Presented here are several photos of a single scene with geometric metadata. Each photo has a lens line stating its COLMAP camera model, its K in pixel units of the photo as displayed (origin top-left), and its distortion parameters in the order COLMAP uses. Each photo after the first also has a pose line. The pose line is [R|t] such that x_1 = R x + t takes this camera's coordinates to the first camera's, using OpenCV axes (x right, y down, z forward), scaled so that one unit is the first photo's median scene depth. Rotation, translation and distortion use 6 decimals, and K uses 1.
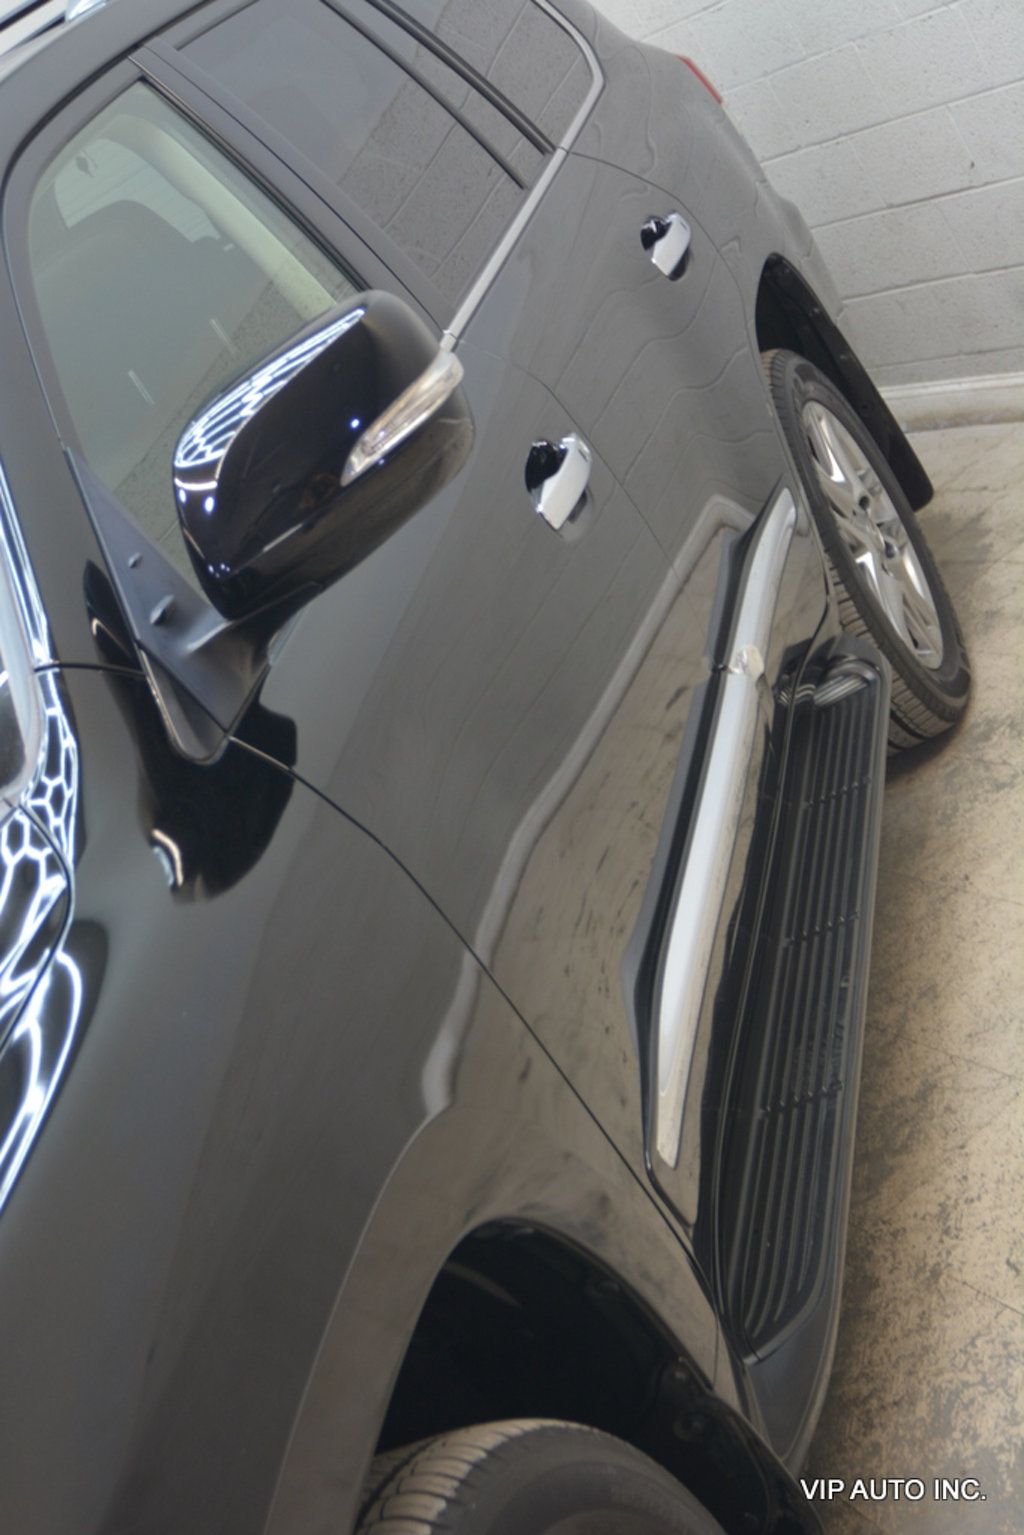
lens RADIAL K [[2246.4, 0, 512.0], [0, 2246.4, 767.5], [0, 0, 1]] dist [-0.001883, 0.019741]
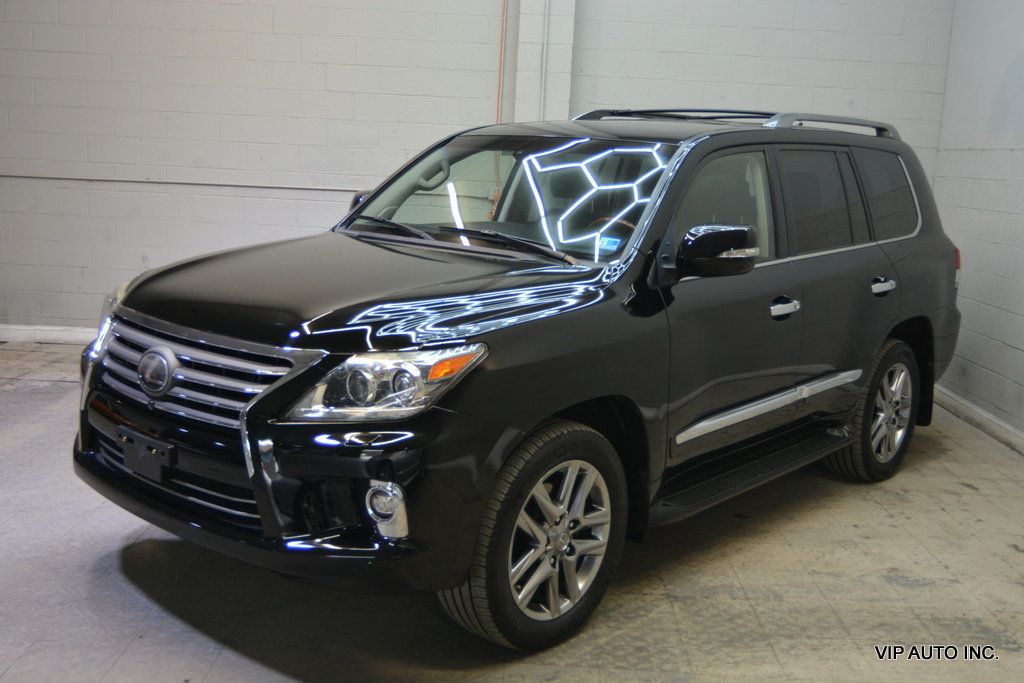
lens RADIAL K [[1057.6, 0, 512.0], [0, 1057.6, 341.5], [0, 0, 1]] dist [-0.004921, 0.008629]
pose [[0.729226, 0.616731, -0.296432, 0.201316], [-0.631558, 0.773352, 0.055329, 0.078953], [0.263369, 0.146867, 0.953450, -0.590045]]
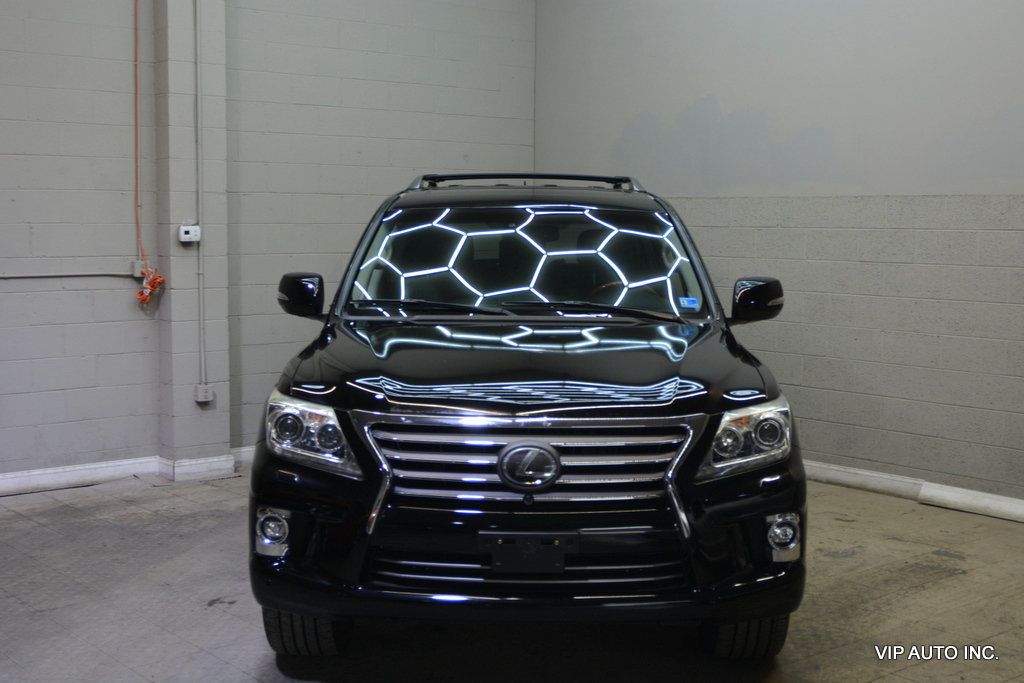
lens RADIAL K [[1363.4, 0, 512.0], [0, 1363.4, 341.5], [0, 0, 1]] dist [0.004085, -0.002349]
pose [[0.832940, 0.500640, 0.235736, -0.750173], [-0.399939, 0.839062, -0.368813, 0.791451], [-0.382440, 0.212919, 0.899114, -0.927027]]
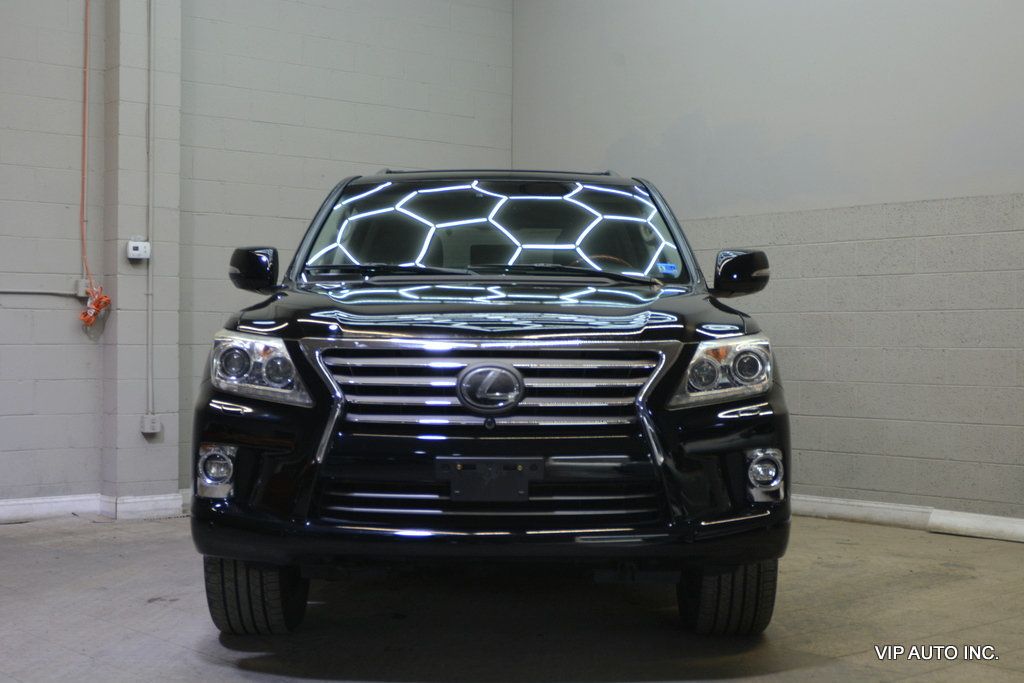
lens RADIAL K [[1498.6, 0, 512.0], [0, 1498.6, 341.5], [0, 0, 1]] dist [-0.001883, 0.019741]
pose [[0.832688, 0.518126, 0.195388, -0.631728], [-0.394107, 0.802384, -0.448174, 0.972154], [-0.388987, 0.296185, 0.872332, -0.925034]]
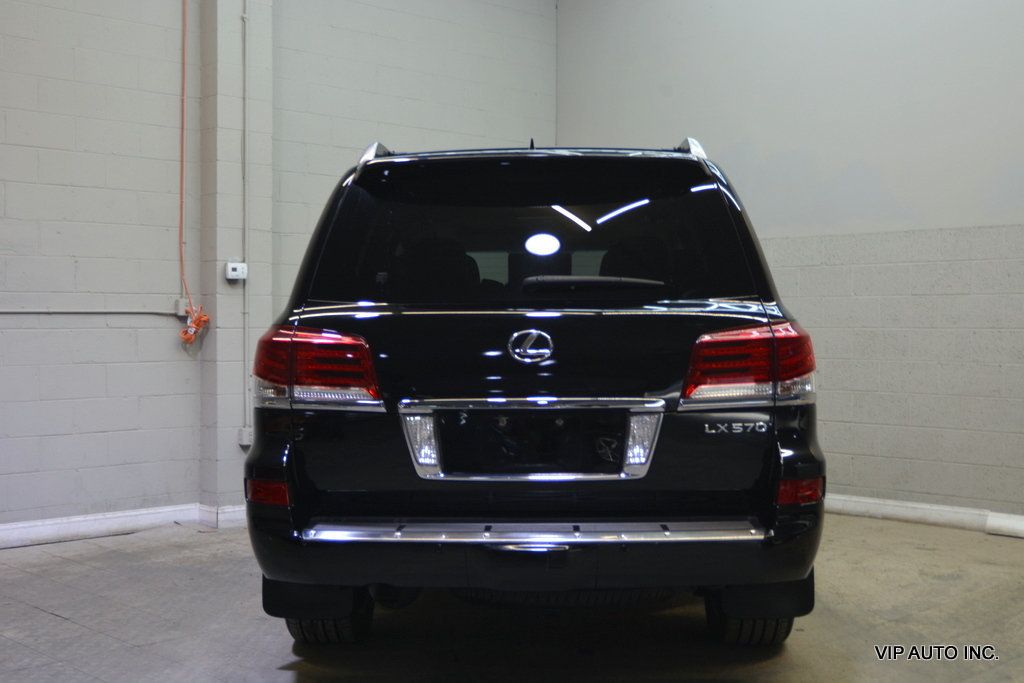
lens RADIAL K [[1286.0, 0, 512.0], [0, 1286.0, 341.5], [0, 0, 1]] dist [-0.003154, -0.005515]
pose [[0.819465, 0.511799, 0.257951, -0.886493], [-0.361727, 0.810962, -0.459884, 0.928752], [-0.444557, 0.283552, 0.849687, -0.602571]]
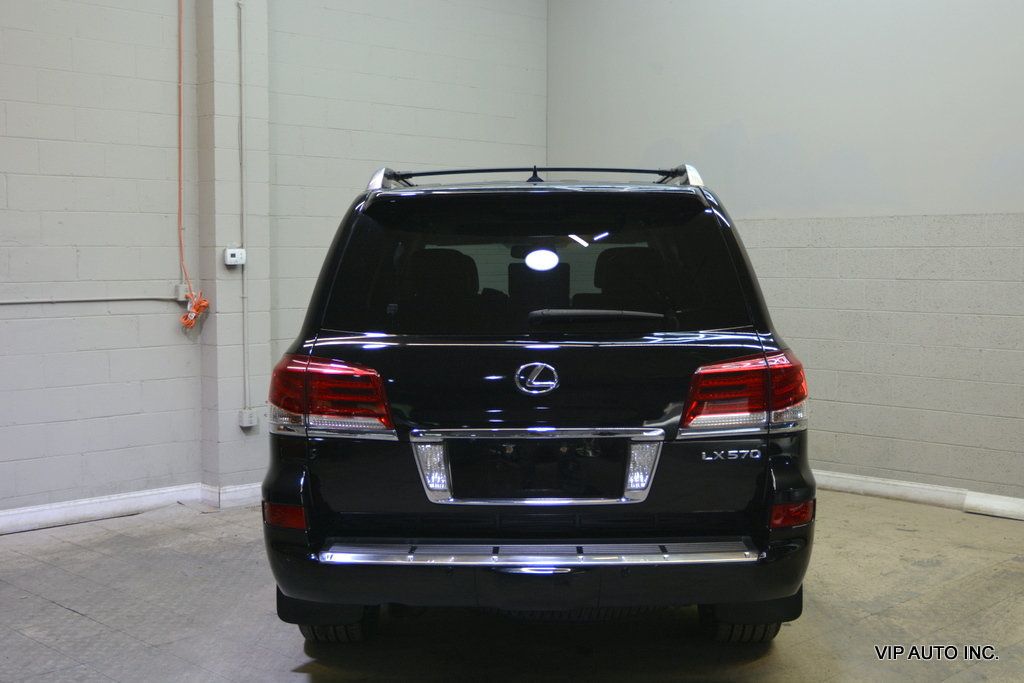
lens RADIAL K [[1286.0, 0, 512.0], [0, 1286.0, 341.5], [0, 0, 1]] dist [-0.003154, -0.005515]
pose [[0.815873, 0.496269, 0.296763, -0.974367], [-0.354309, 0.834653, -0.421686, 0.879839], [-0.456964, 0.238897, 0.856803, -0.665877]]
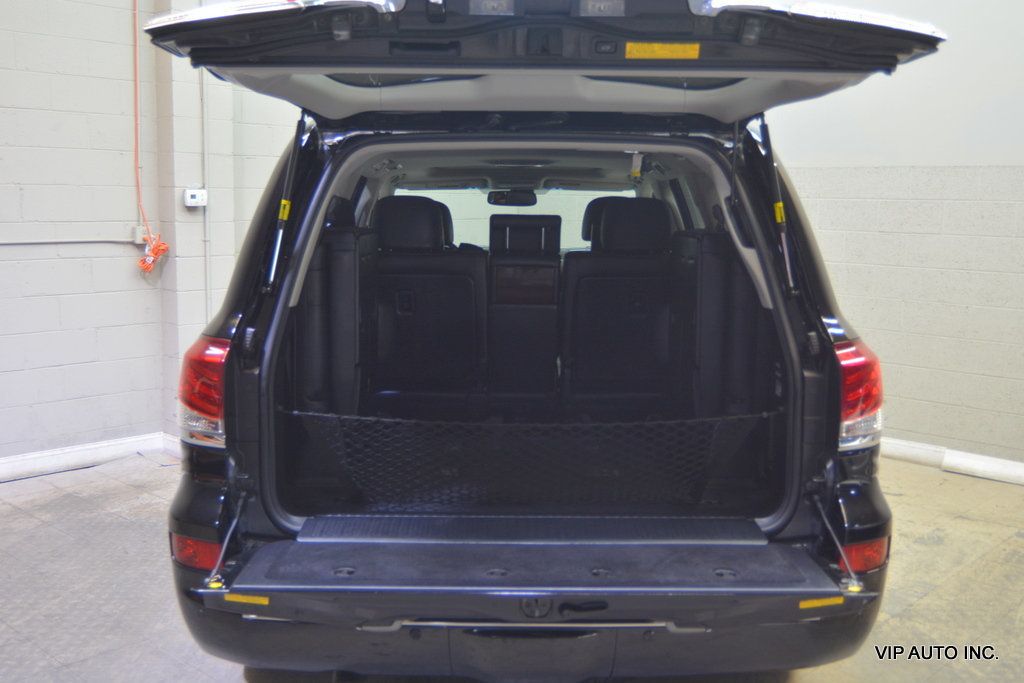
lens RADIAL K [[1057.6, 0, 512.0], [0, 1057.6, 341.5], [0, 0, 1]] dist [-0.004921, 0.008629]
pose [[0.798234, 0.483663, 0.359016, -0.859085], [-0.351296, 0.857977, -0.374790, 0.631425], [-0.489299, 0.173049, 0.854775, -0.223552]]
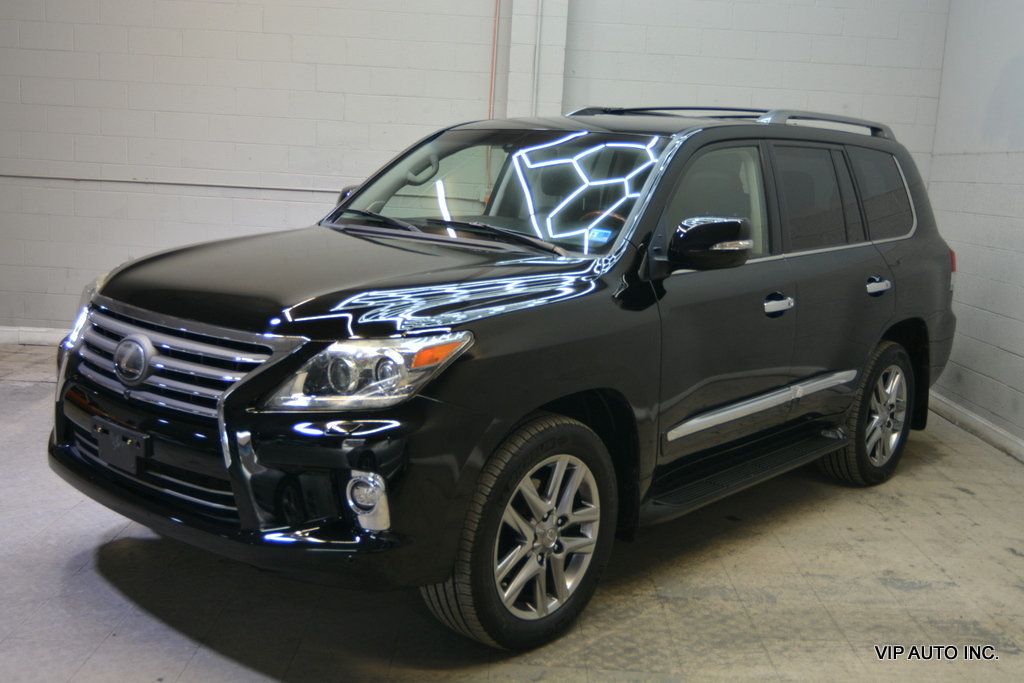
lens RADIAL K [[1057.6, 0, 512.0], [0, 1057.6, 341.5], [0, 0, 1]] dist [-0.004921, 0.008629]
pose [[0.727718, 0.616831, -0.299910, 0.211972], [-0.636253, 0.770407, 0.040674, 0.095592], [0.256142, 0.161219, 0.953100, -0.557686]]
